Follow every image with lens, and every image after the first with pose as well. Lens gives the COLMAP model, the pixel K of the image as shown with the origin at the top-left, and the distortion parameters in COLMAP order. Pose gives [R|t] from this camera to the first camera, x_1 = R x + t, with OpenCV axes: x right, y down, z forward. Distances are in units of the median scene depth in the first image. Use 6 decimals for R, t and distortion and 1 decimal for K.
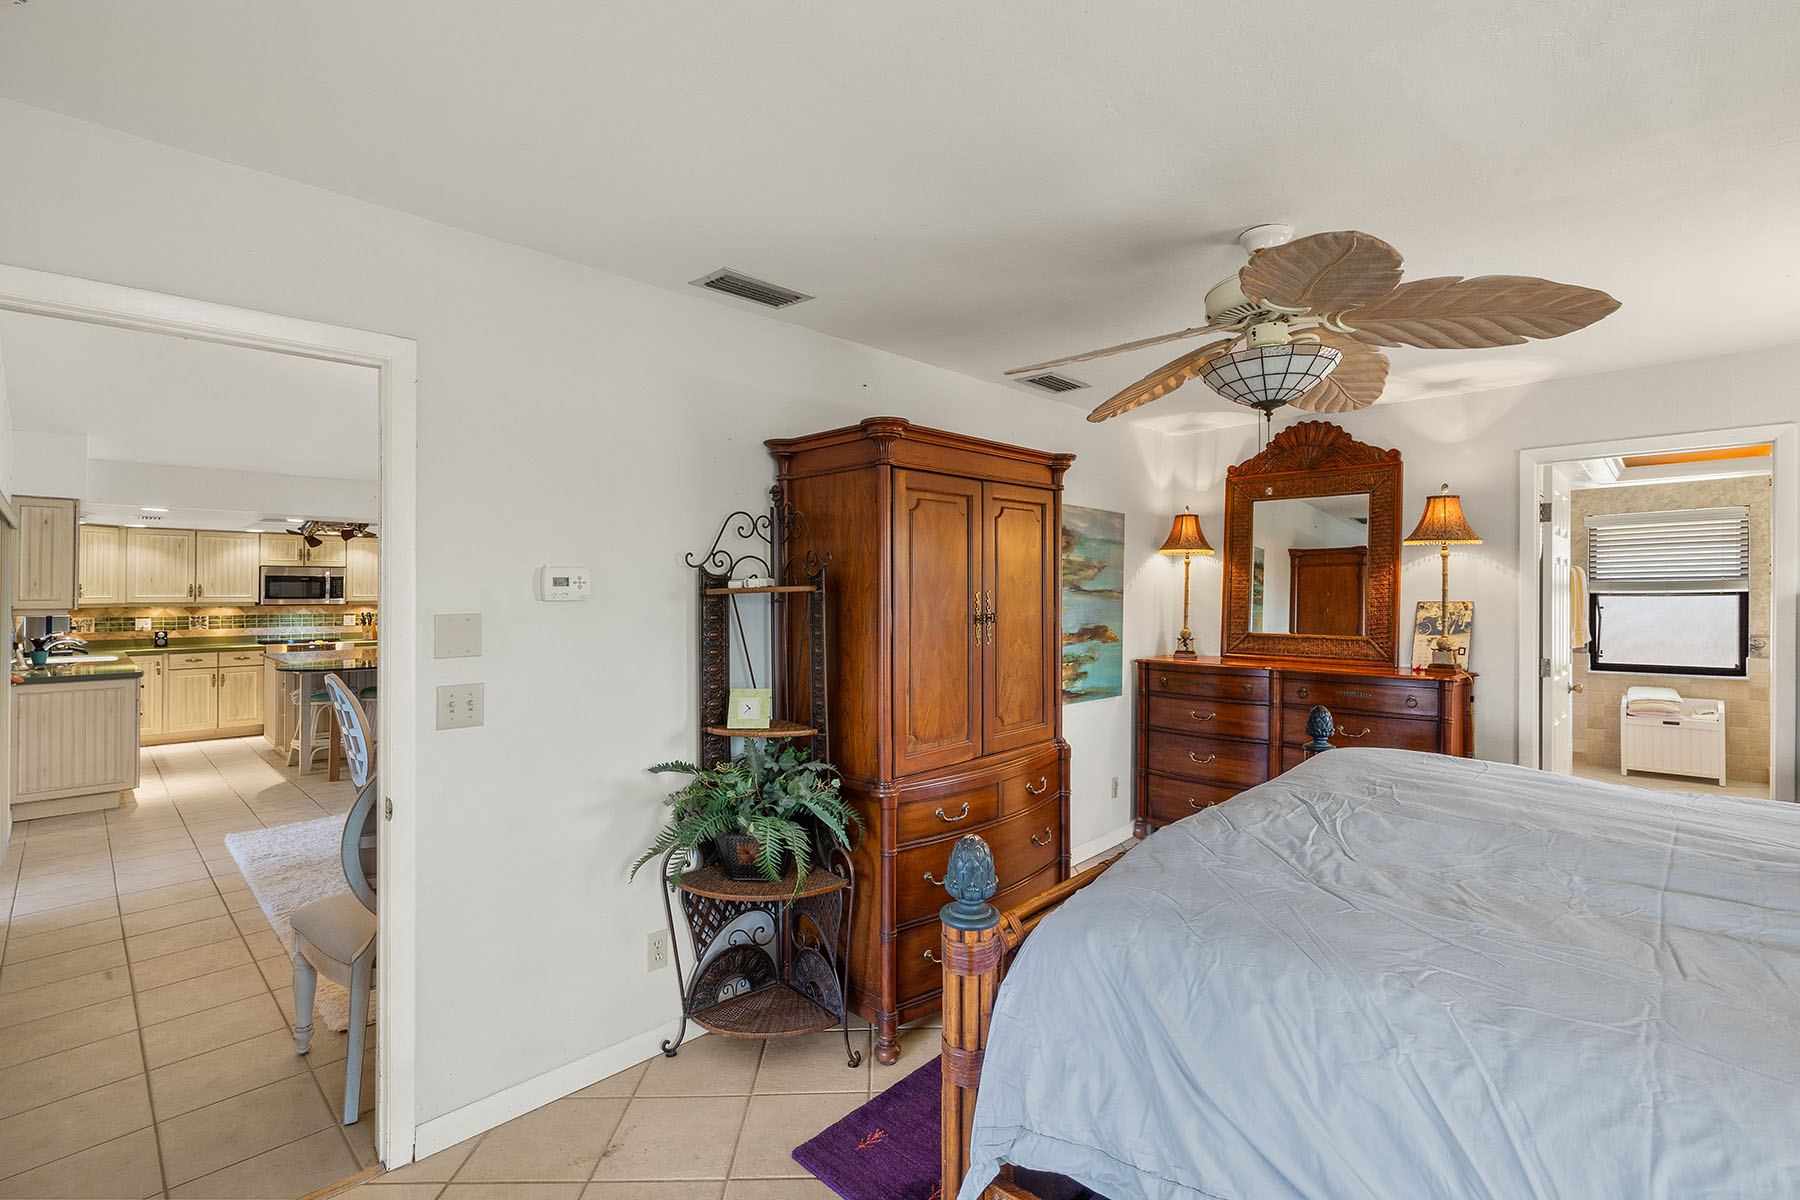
lens RADIAL K [[821.8, 0, 897.5], [0, 821.8, 581.9], [0, 0, 1]] dist [-0.003157, 0.000773]
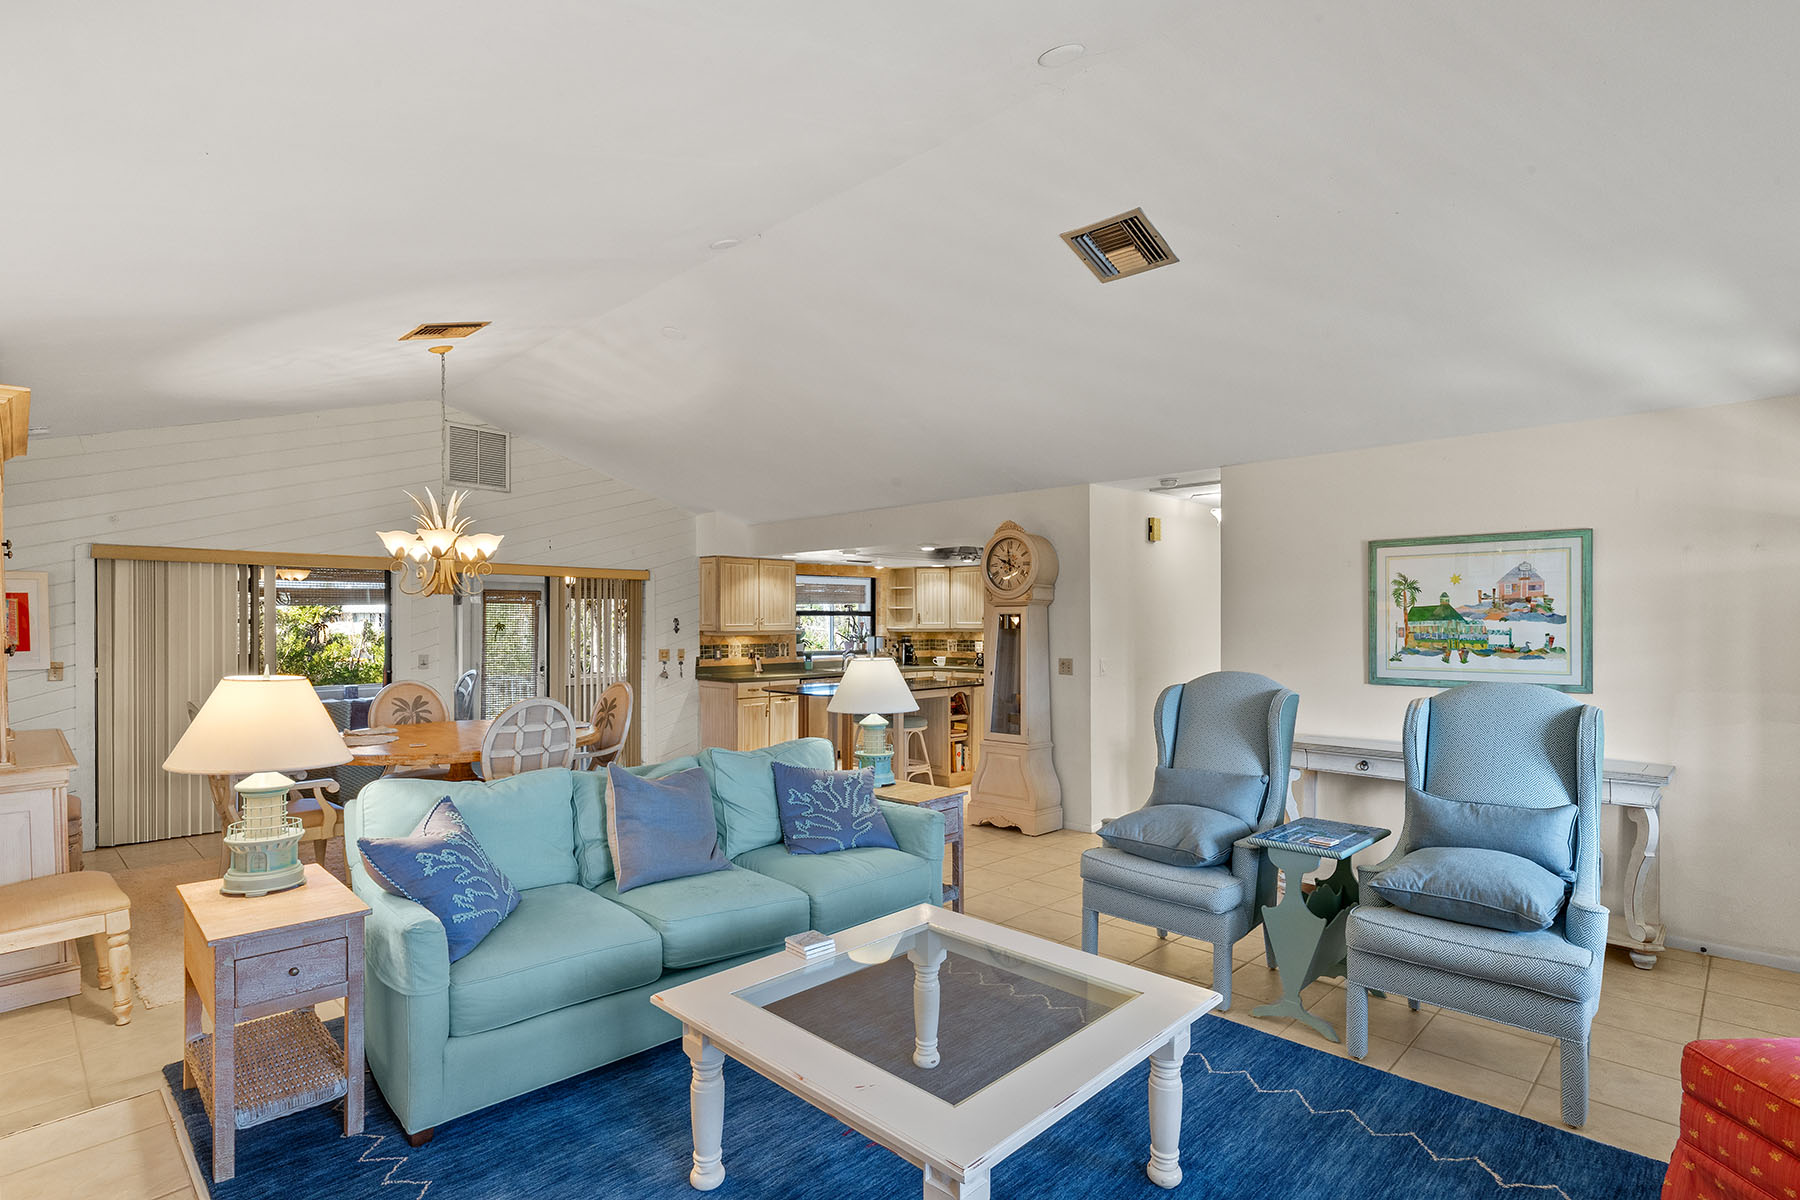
lens RADIAL K [[886.6, 0, 907.5], [0, 886.6, 626.0], [0, 0, 1]] dist [0.003770, 0.000182]
pose [[0.014416, 0.006500, -0.999875, 0.377974], [0.010426, 0.999924, 0.006651, 0.011678], [0.999842, -0.010520, 0.014347, 0.878070]]
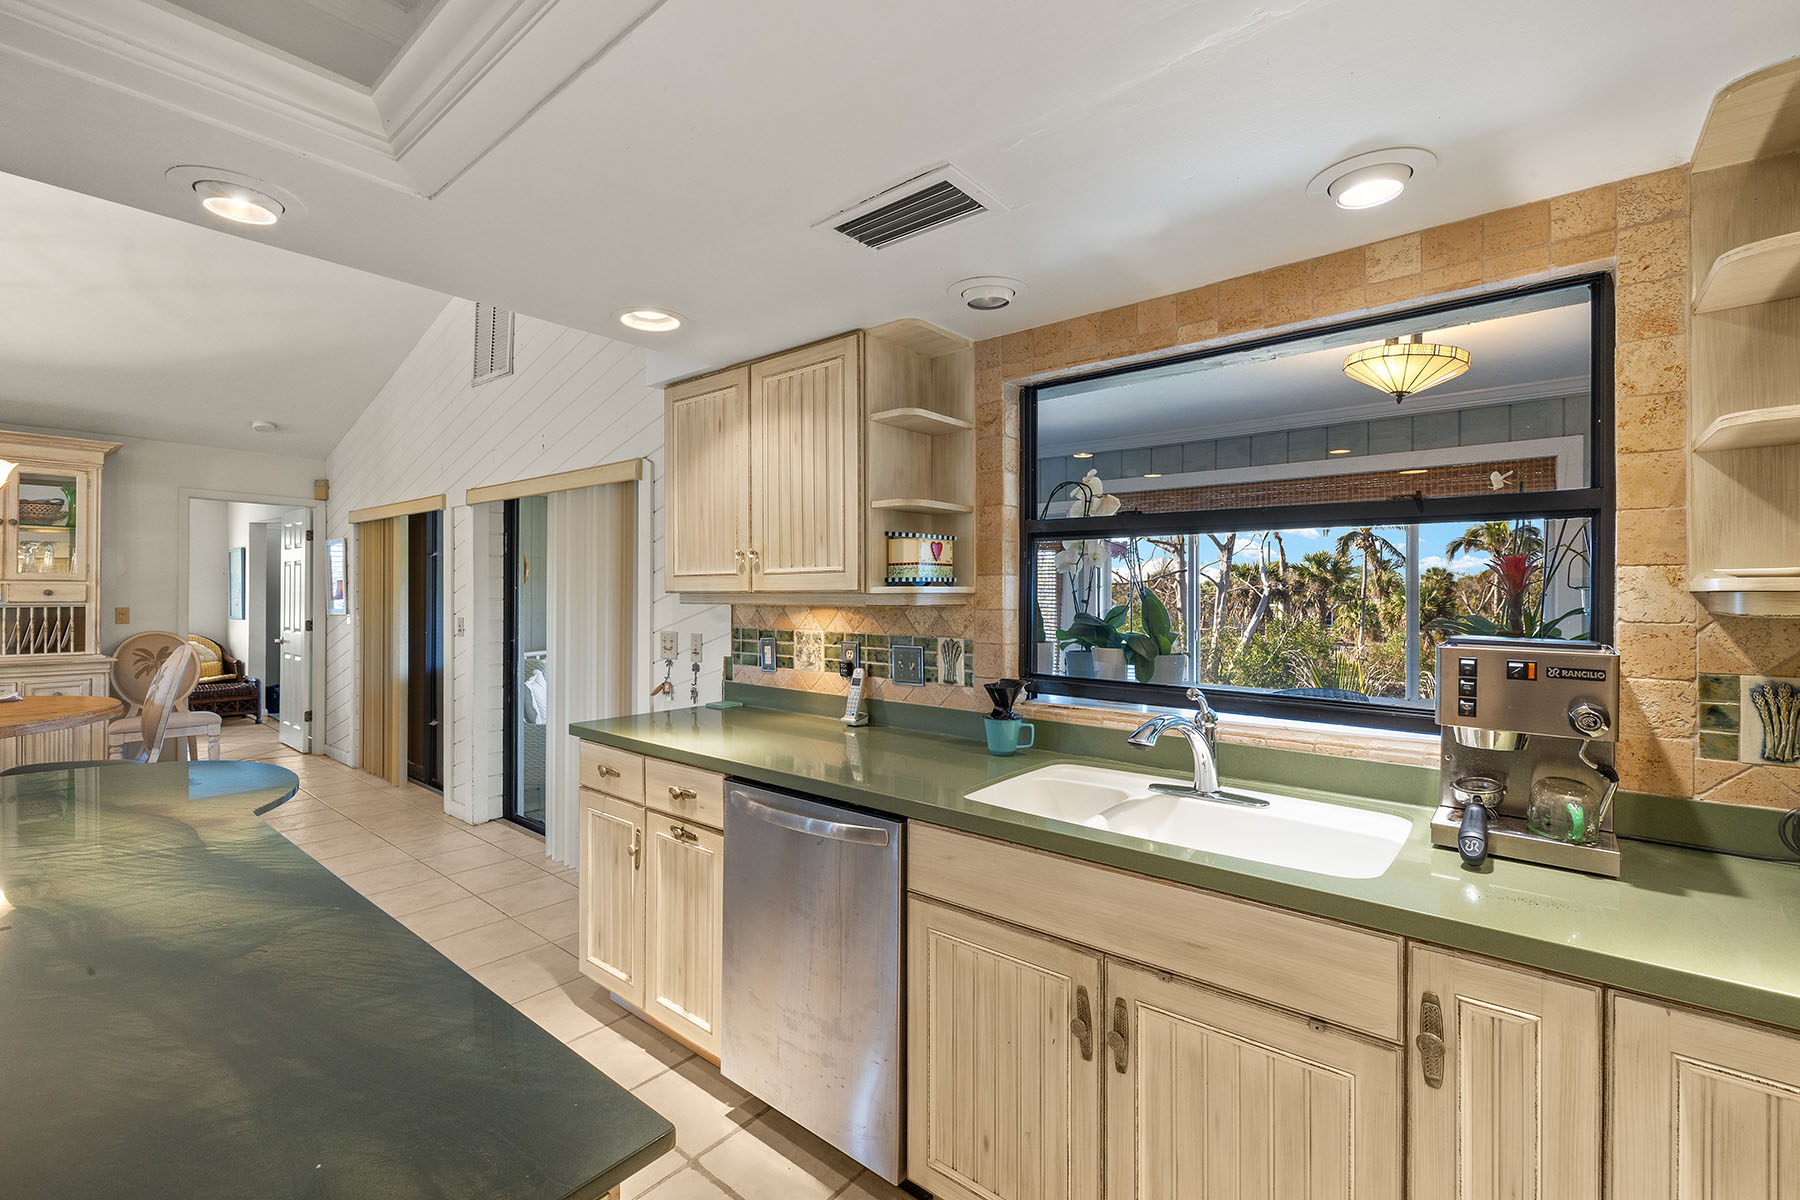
lens RADIAL K [[755.7, 0, 898.8], [0, 755.7, 600.7], [0, 0, 1]] dist [0.004573, -0.003415]
pose [[-0.994868, 0.000237, -0.101183, -0.738666], [-0.000007, 0.999997, 0.002413, 0.025607], [0.101183, 0.002401, -0.994865, 1.007742]]
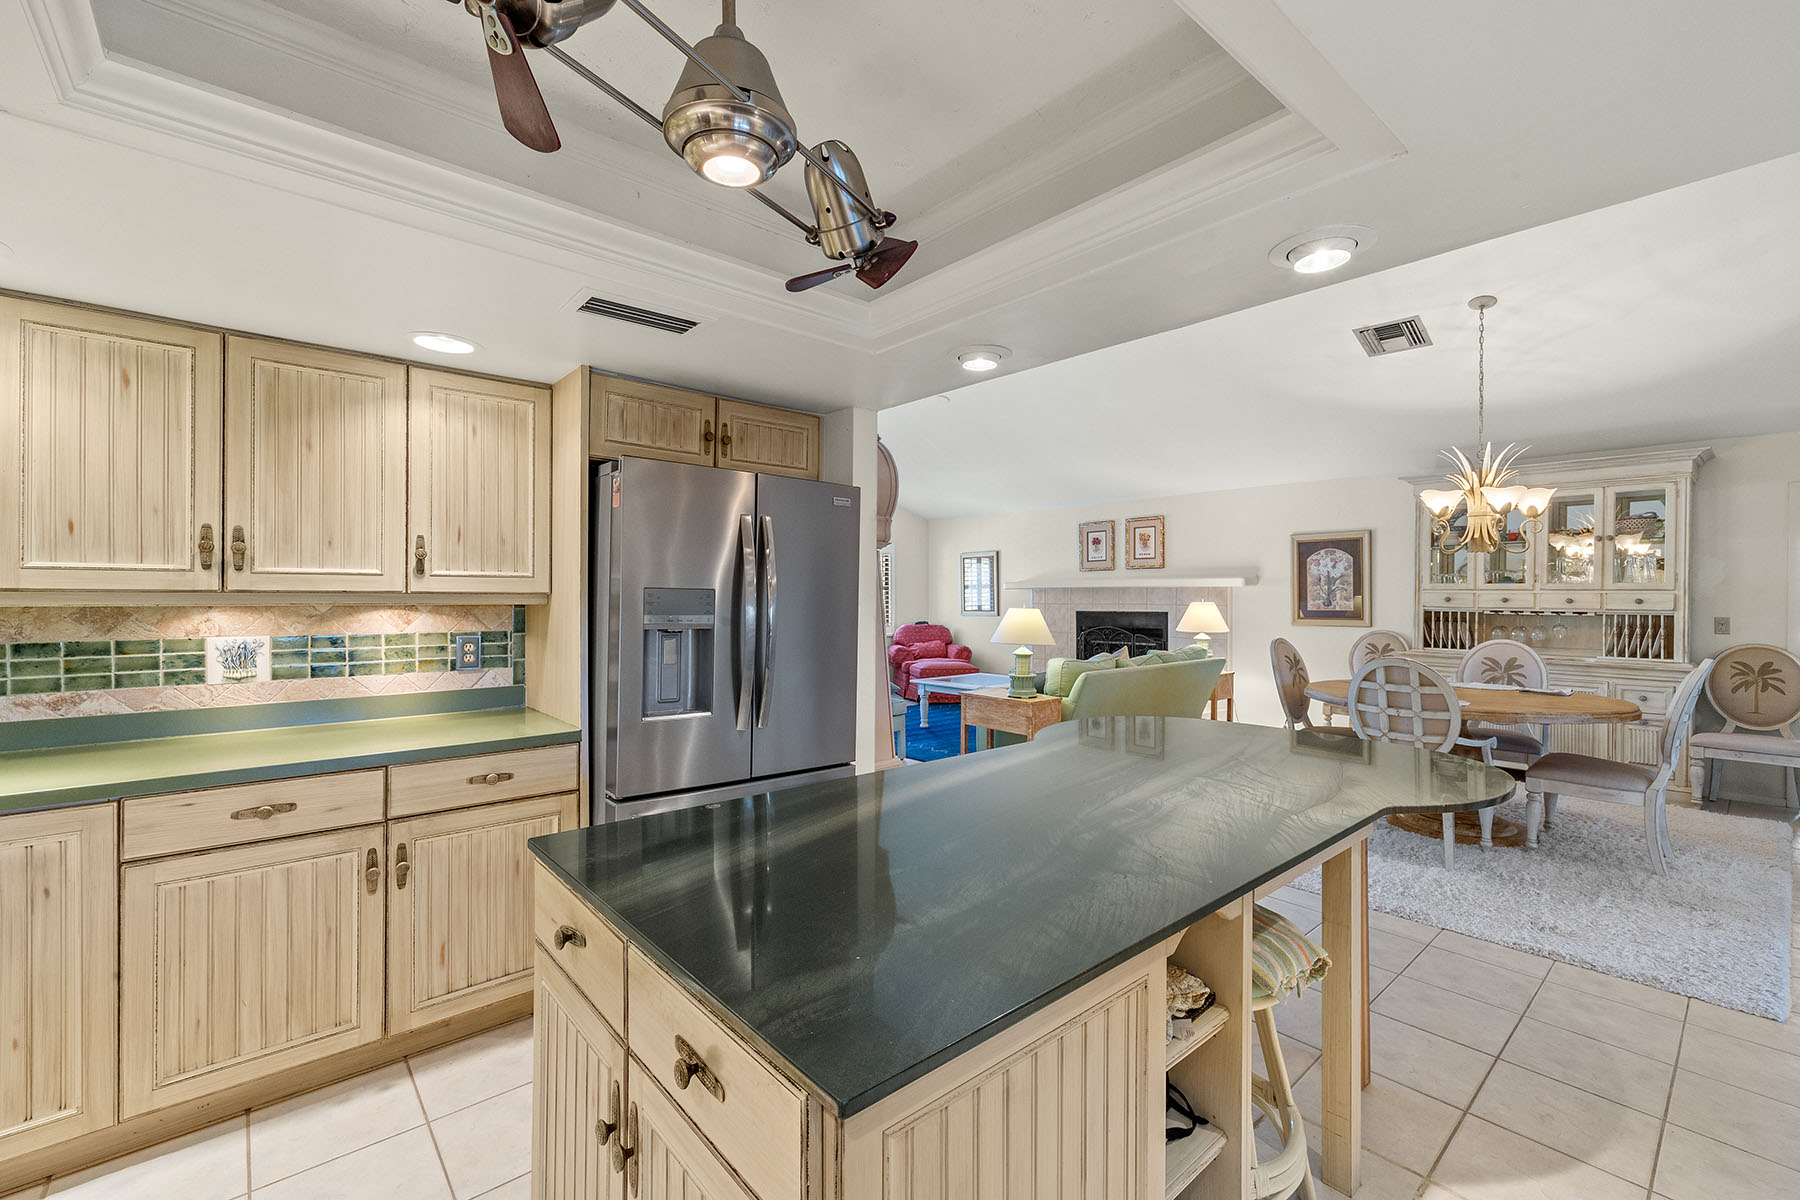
lens RADIAL K [[755.7, 0, 909.4], [0, 755.7, 592.7], [0, 0, 1]] dist [0.004573, -0.003415]
pose [[0.066658, 0.004106, 0.997767, -0.804781], [-0.014662, 0.999888, -0.003135, 0.024577], [-0.997668, -0.014420, 0.066710, 0.917099]]
